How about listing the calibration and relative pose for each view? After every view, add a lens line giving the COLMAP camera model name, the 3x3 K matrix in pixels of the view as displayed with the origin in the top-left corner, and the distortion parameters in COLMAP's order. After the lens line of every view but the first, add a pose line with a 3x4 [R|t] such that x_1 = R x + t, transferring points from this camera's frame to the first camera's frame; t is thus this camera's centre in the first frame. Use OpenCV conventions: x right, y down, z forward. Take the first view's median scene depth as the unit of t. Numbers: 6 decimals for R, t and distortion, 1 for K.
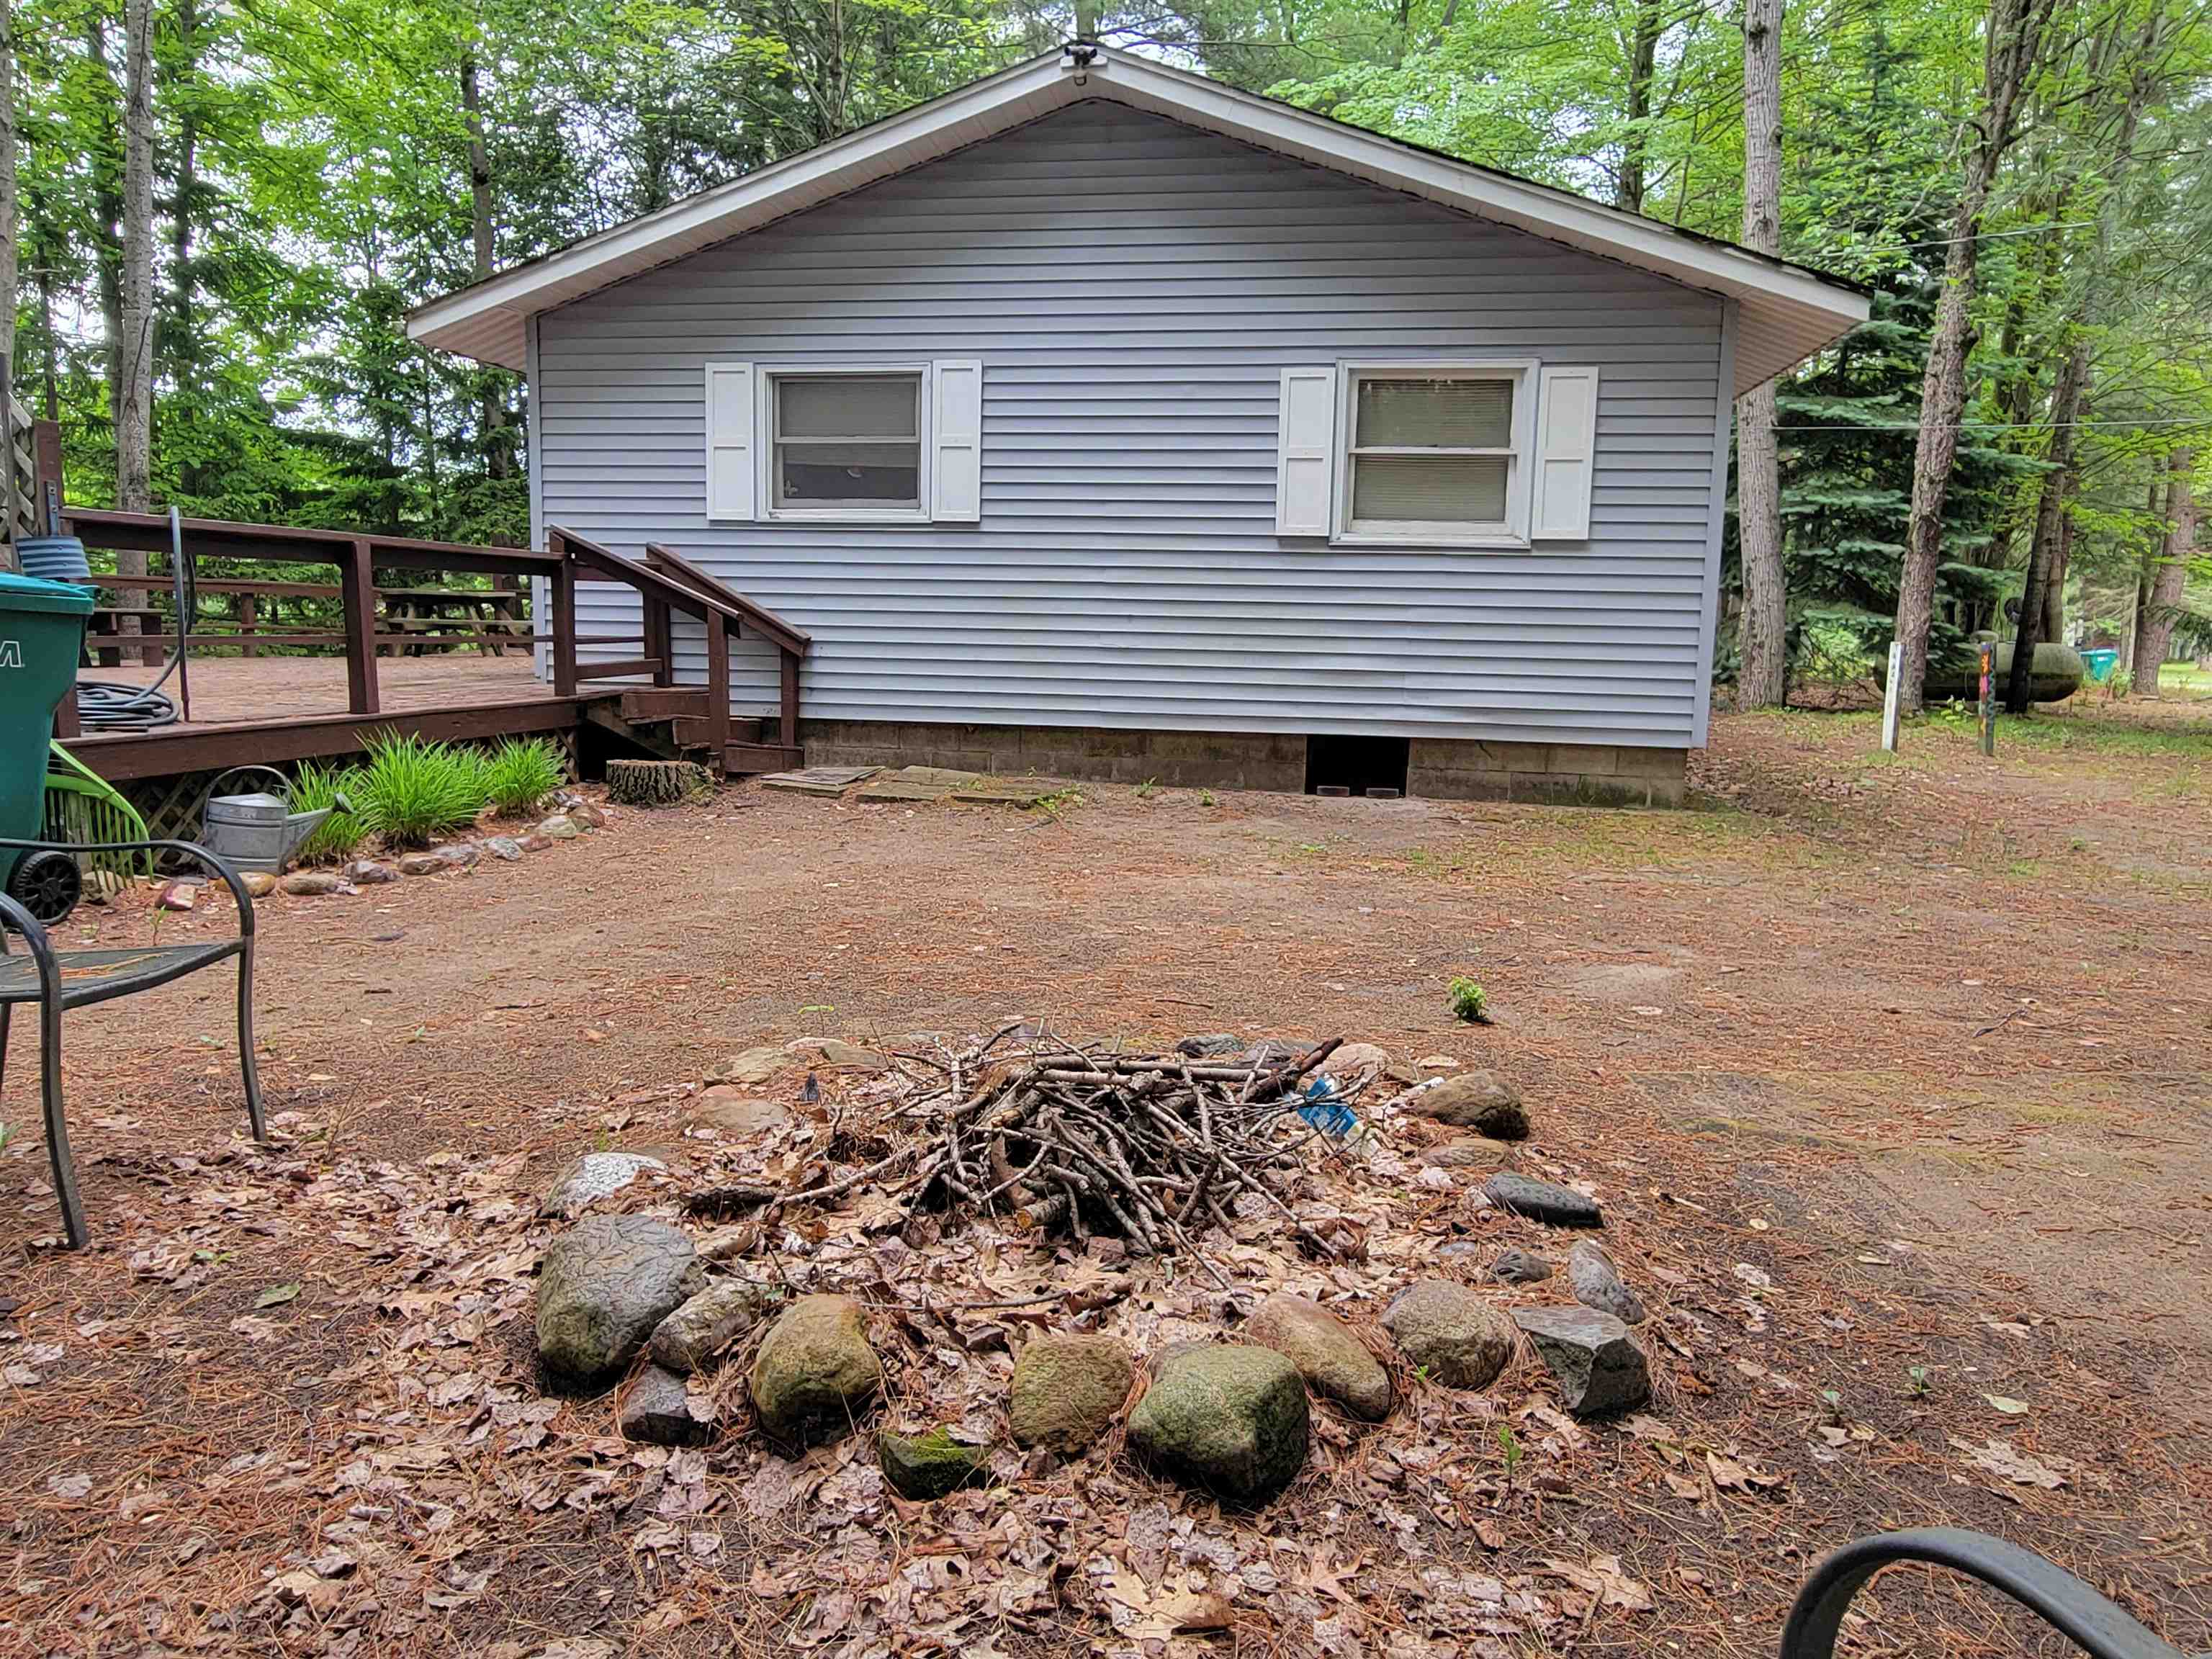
lens RADIAL K [[1428.3, 0, 1110.5], [0, 1428.3, 805.6], [0, 0, 1]] dist [0.001185, -0.003050]
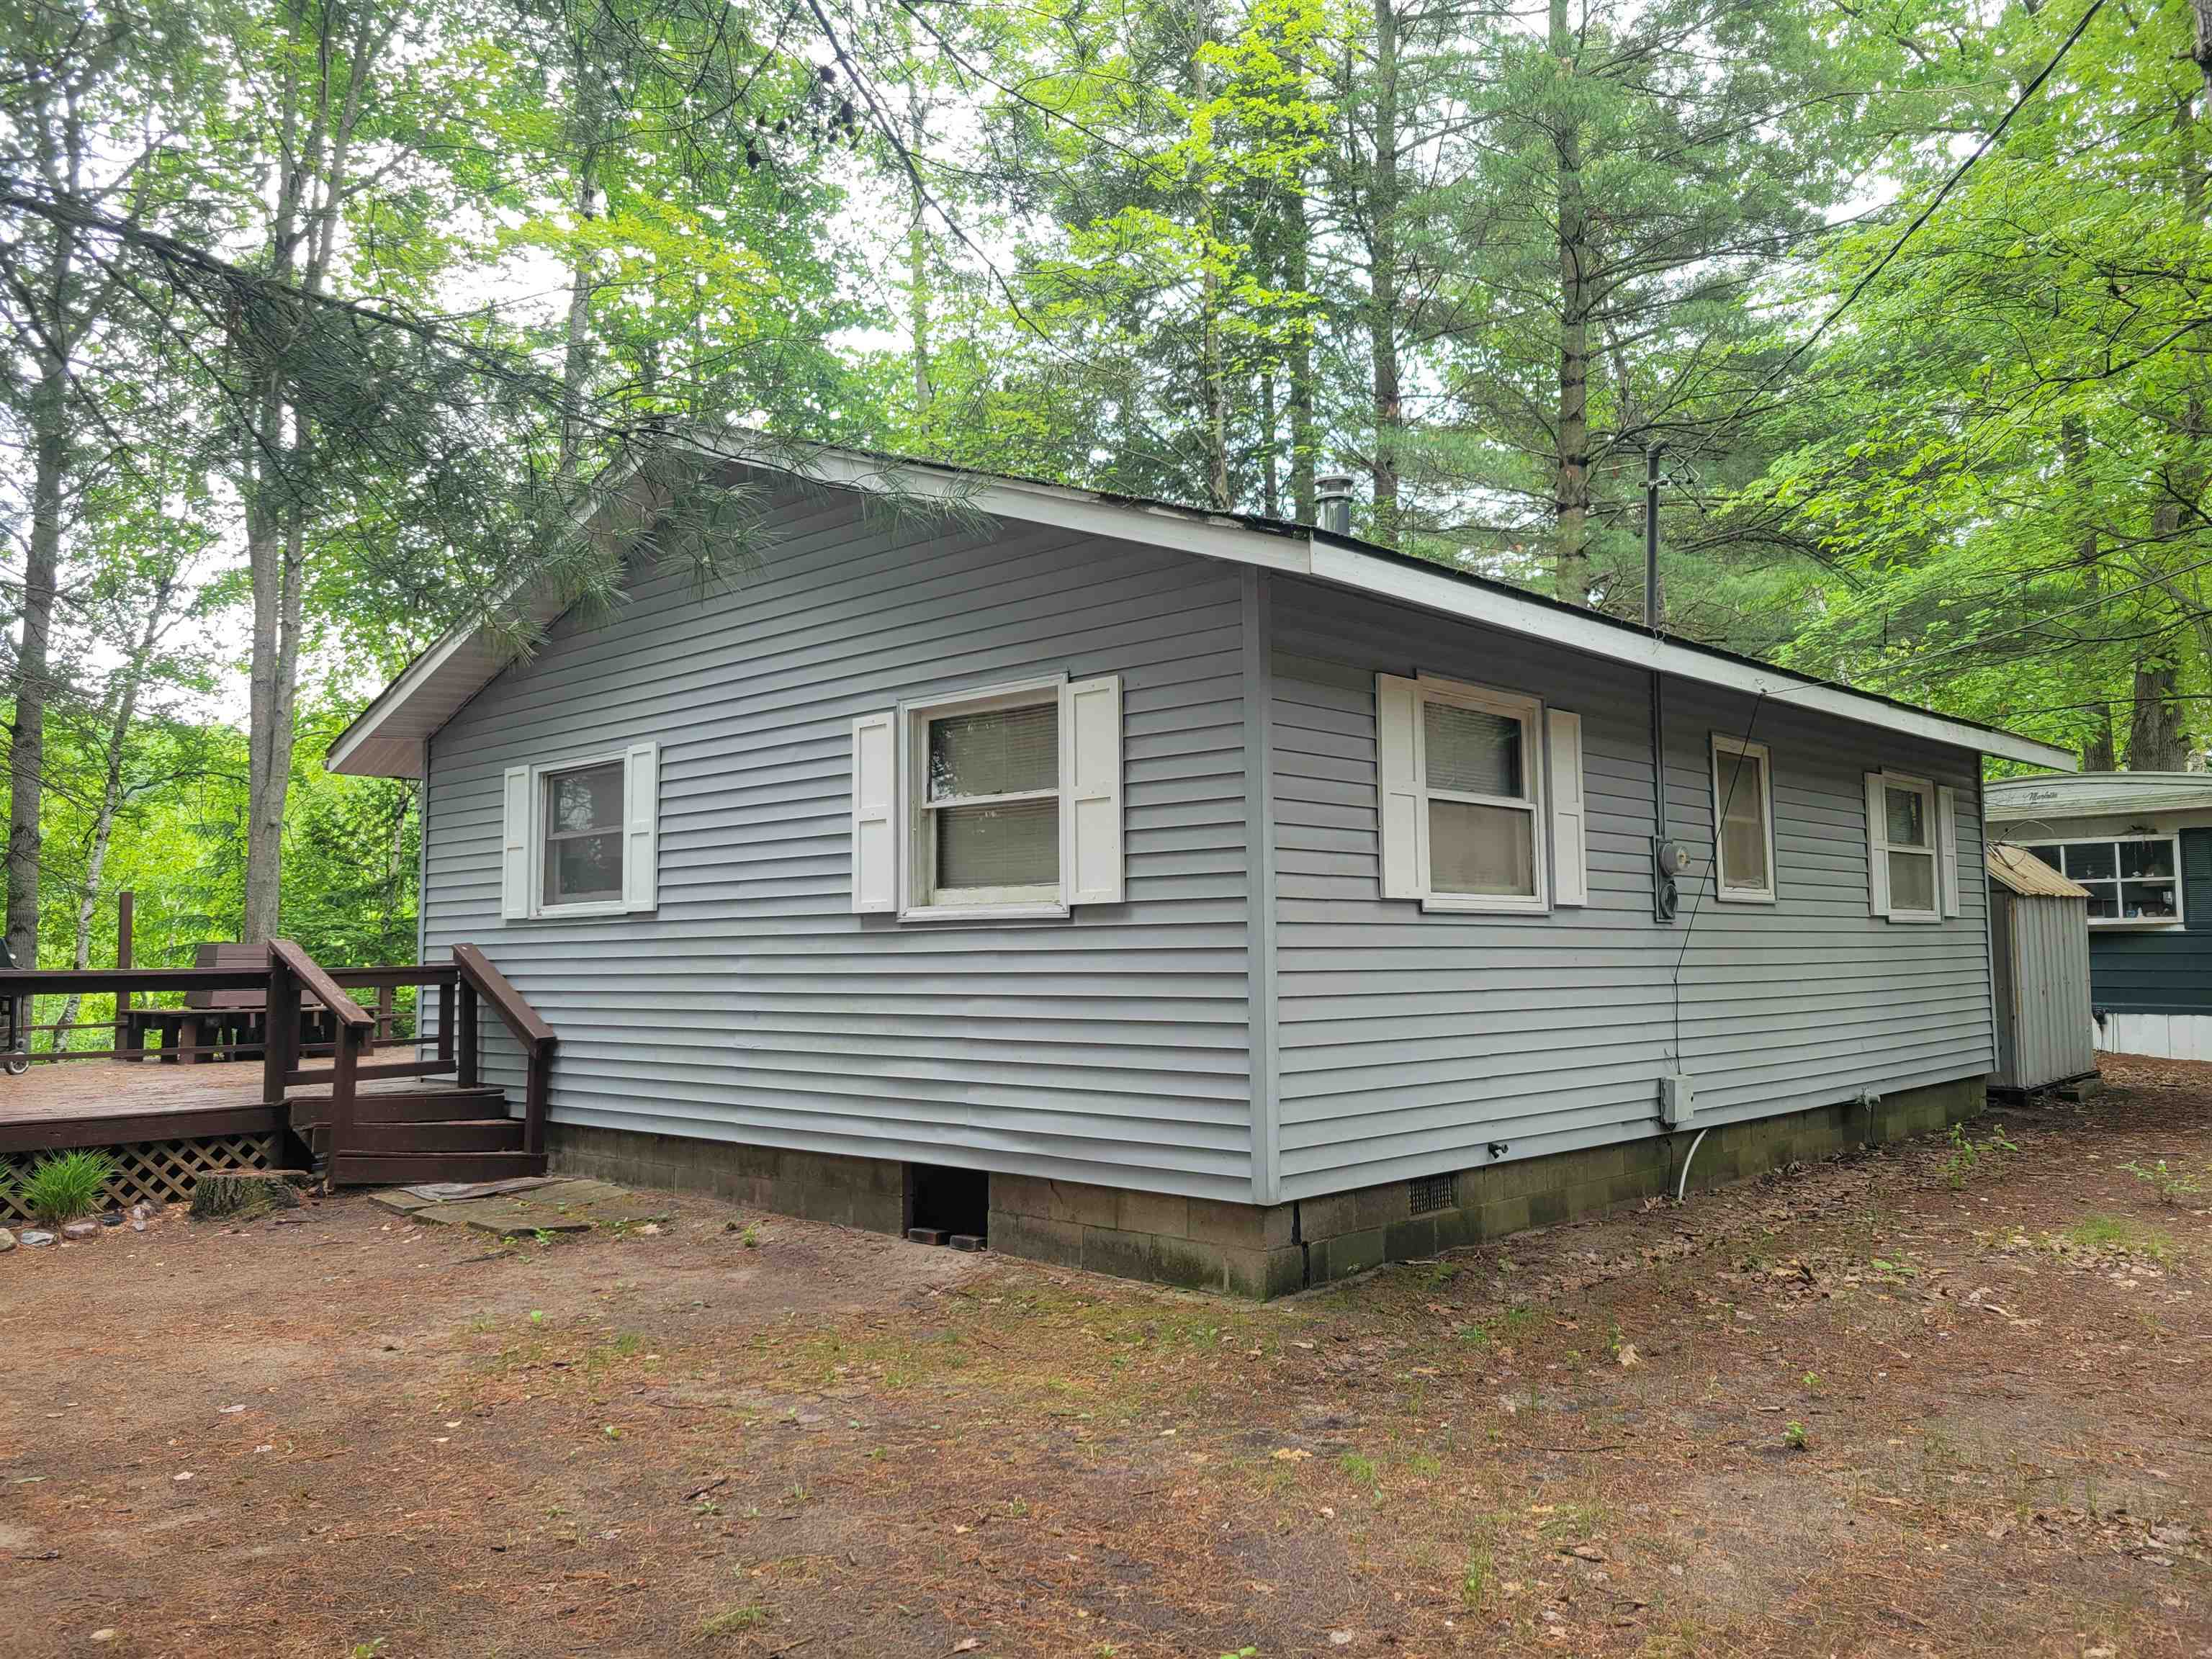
lens RADIAL K [[1678.7, 0, 1115.8], [0, 1678.7, 825.8], [0, 0, 1]] dist [0.049582, -0.028190]
pose [[0.824149, -0.074201, -0.561491, 0.791786], [-0.043597, 0.980128, -0.193514, -0.057630], [0.564692, 0.183963, 0.804537, 0.294800]]
